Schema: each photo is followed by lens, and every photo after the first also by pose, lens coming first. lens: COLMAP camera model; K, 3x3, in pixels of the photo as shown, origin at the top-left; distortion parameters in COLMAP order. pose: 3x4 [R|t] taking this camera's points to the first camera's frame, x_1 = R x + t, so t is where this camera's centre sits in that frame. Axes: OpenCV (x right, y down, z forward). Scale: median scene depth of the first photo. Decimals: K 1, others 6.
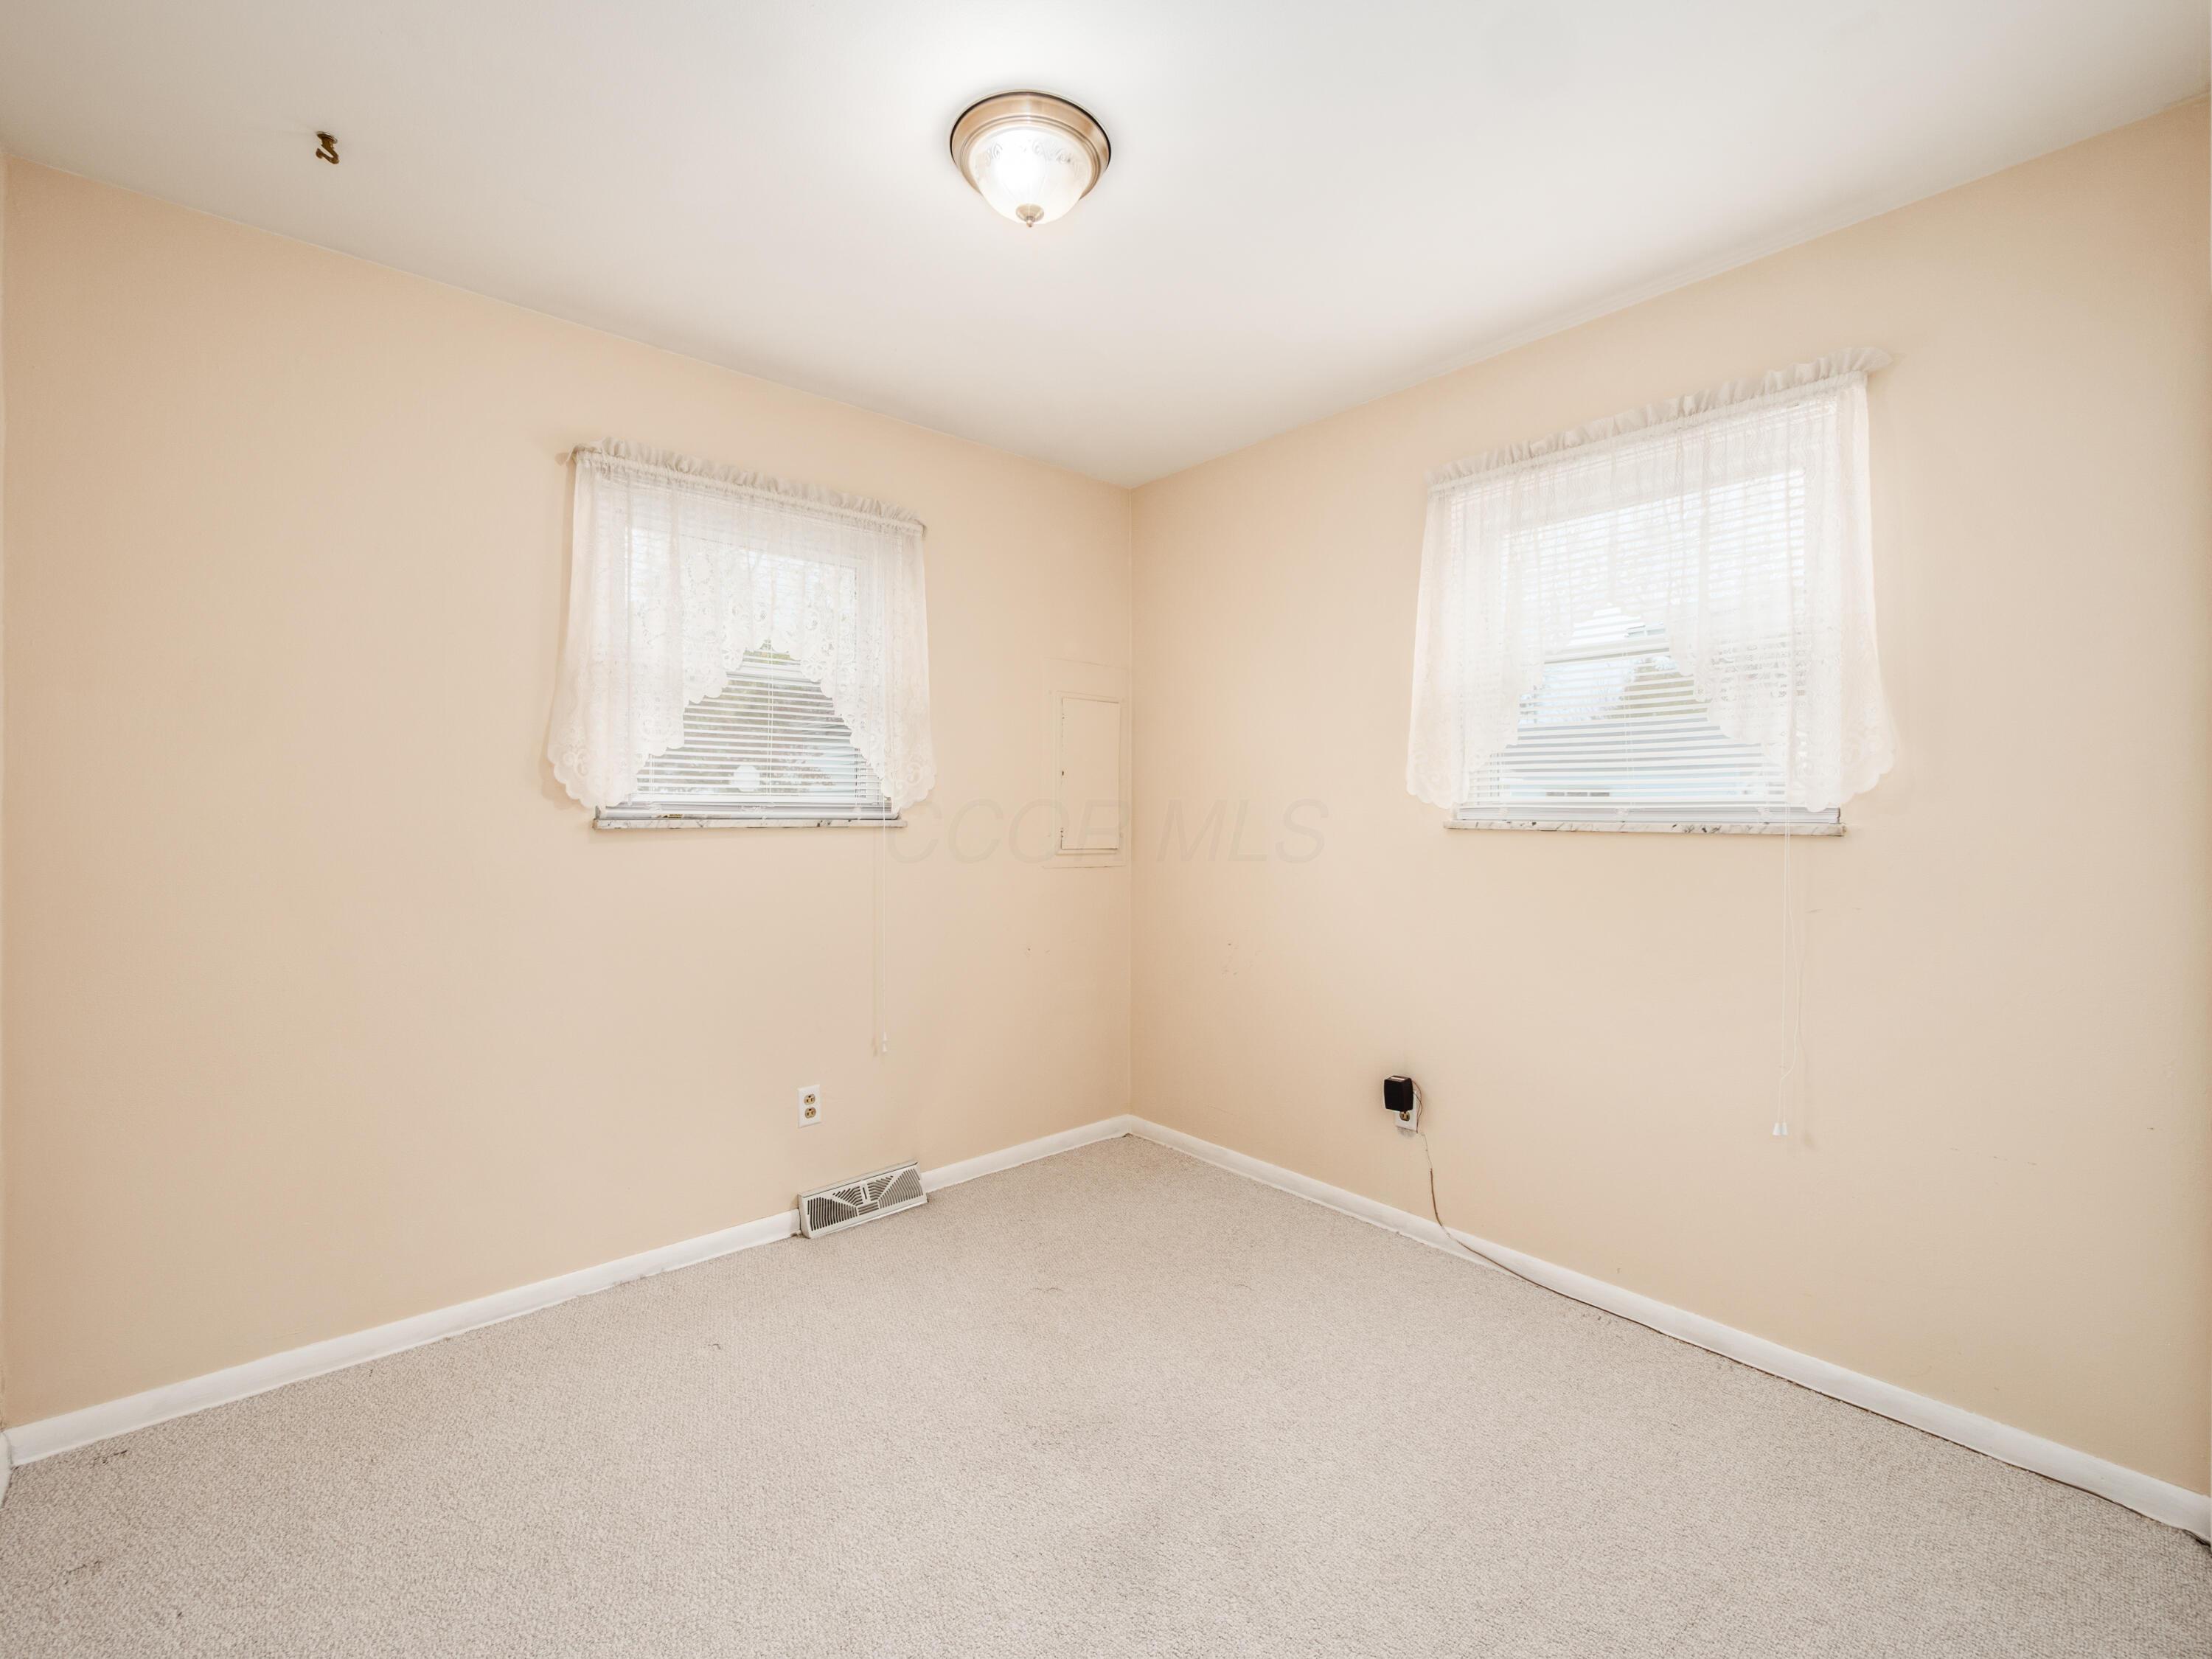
lens RADIAL K [[966.7, 0, 1106.0], [0, 966.7, 829.5], [0, 0, 1]] dist [0.002501, 0.000429]
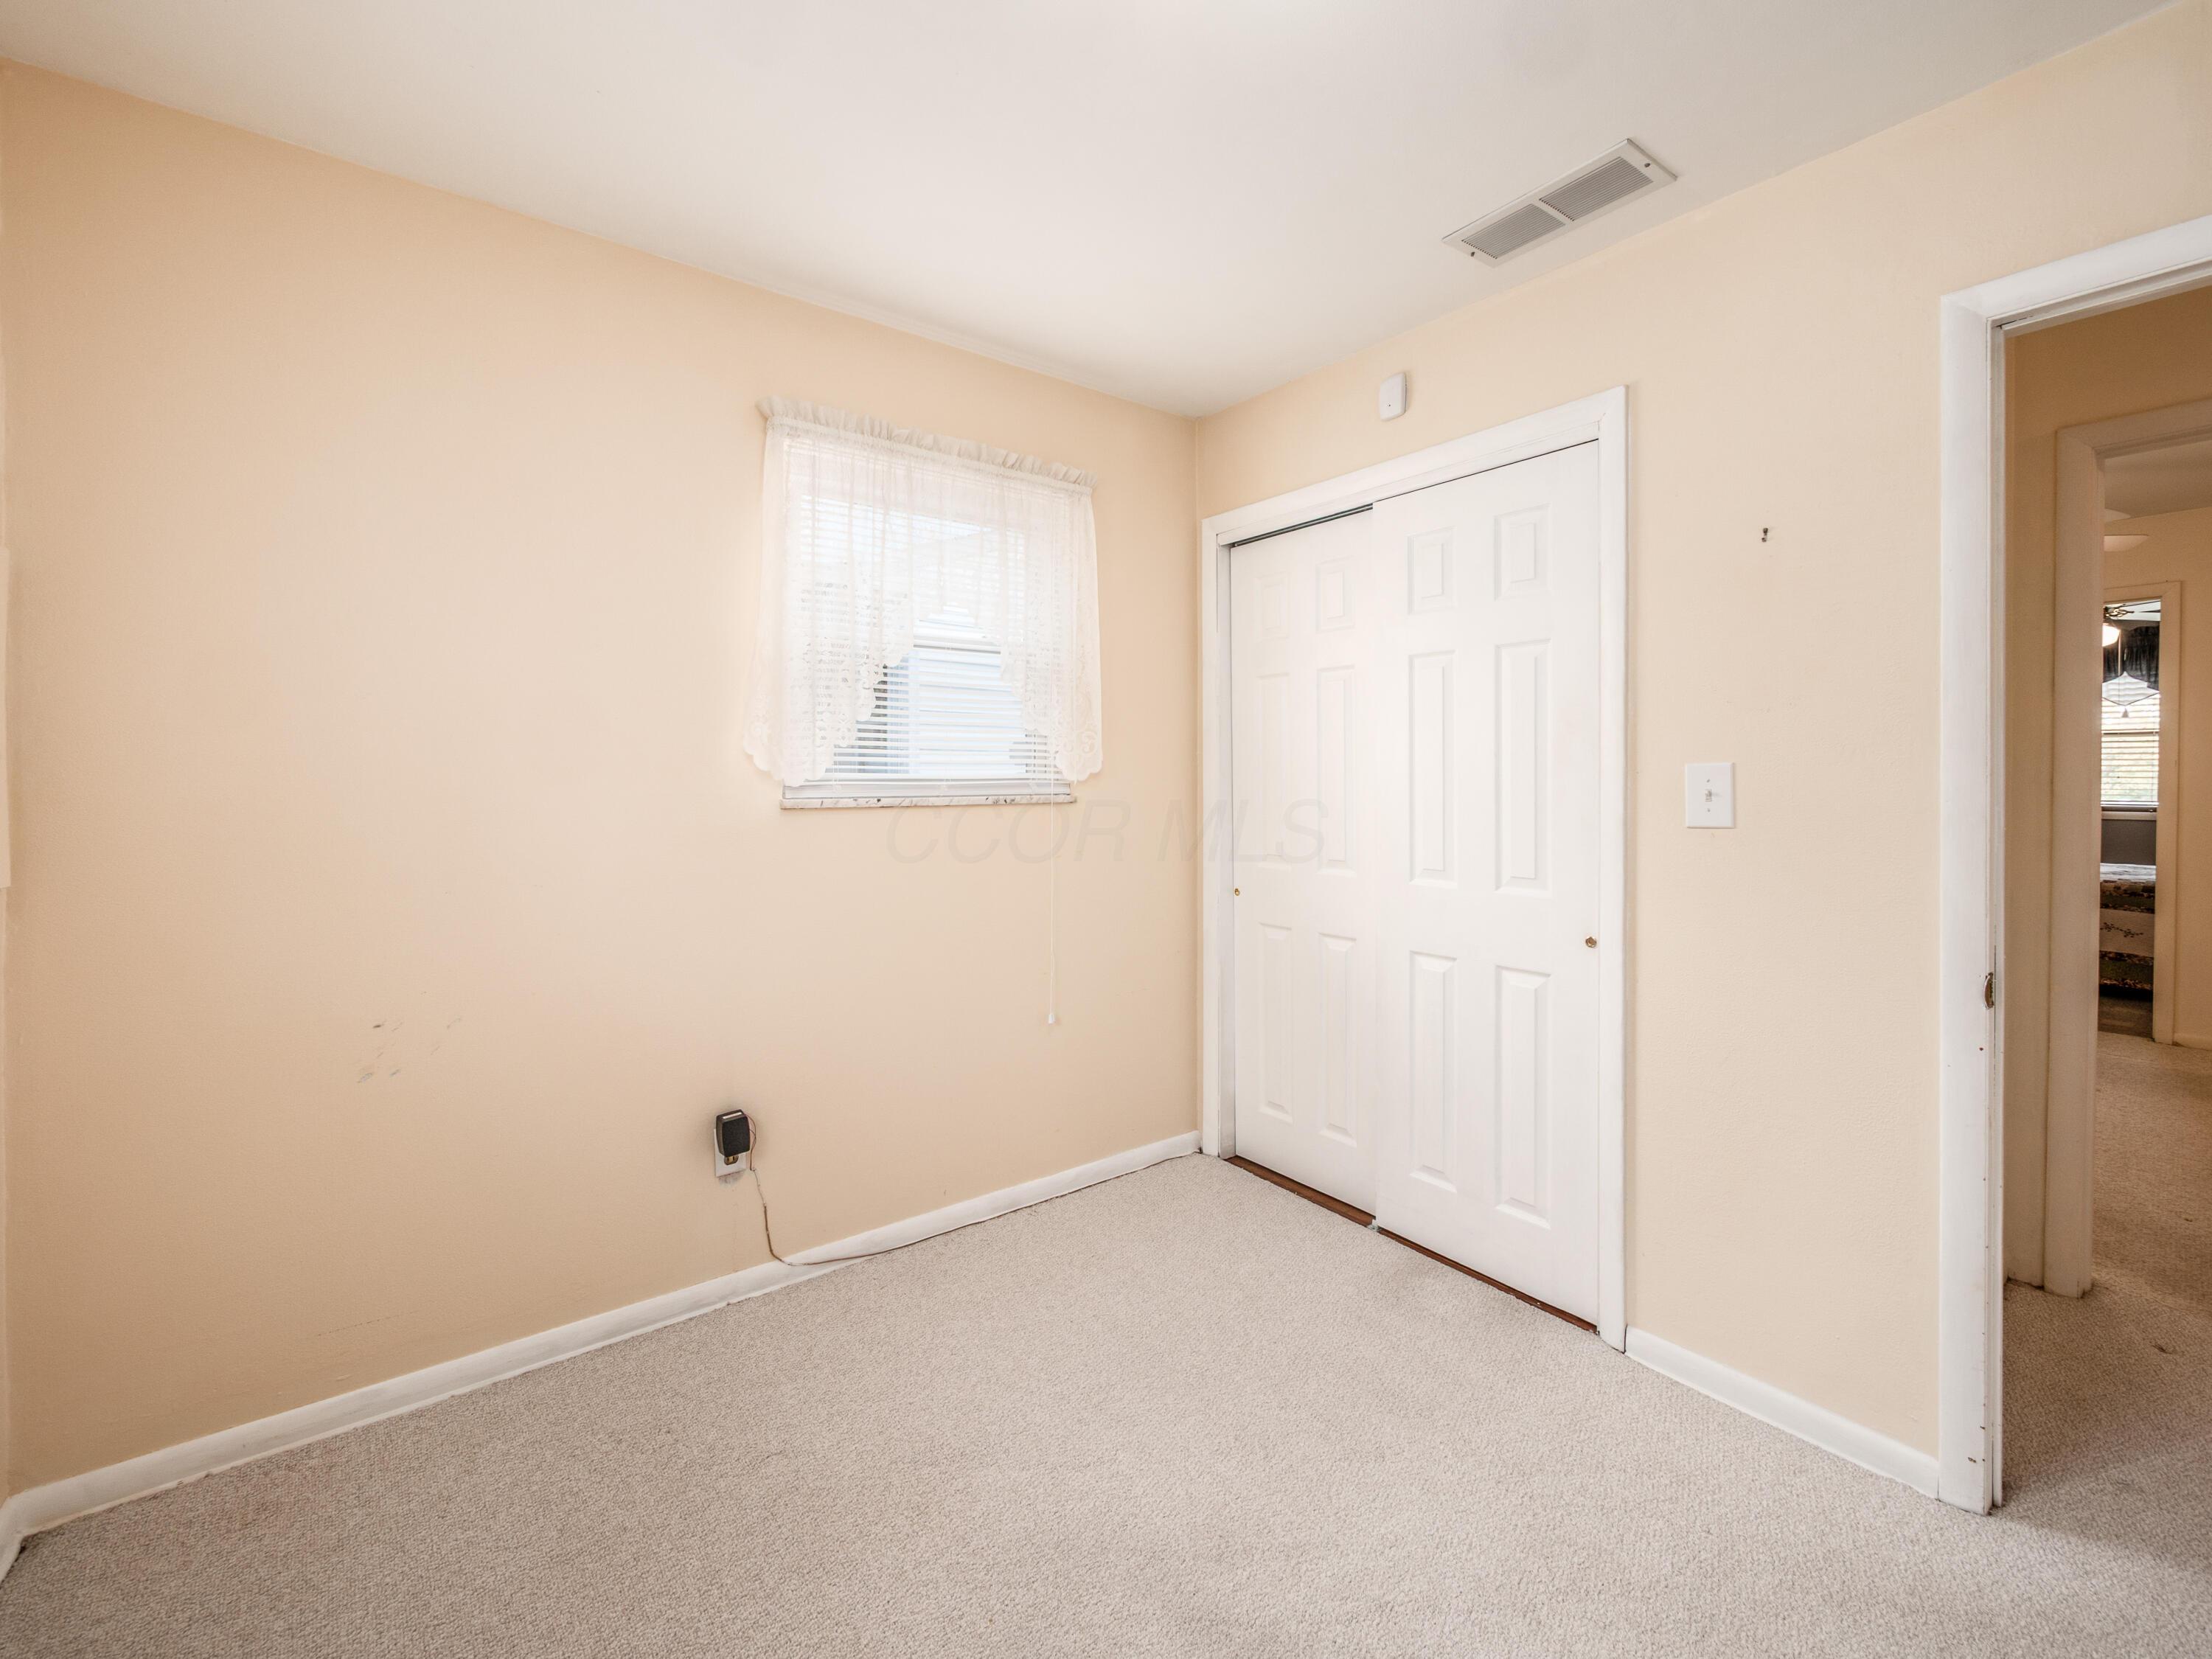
lens RADIAL K [[944.7, 0, 1113.8], [0, 944.7, 799.4], [0, 0, 1]] dist [-0.001778, 0.000875]
pose [[0.062653, -0.021159, 0.997811, -0.533778], [0.027650, 0.999428, 0.019458, -0.019548], [-0.997652, 0.026370, 0.063202, 0.699716]]
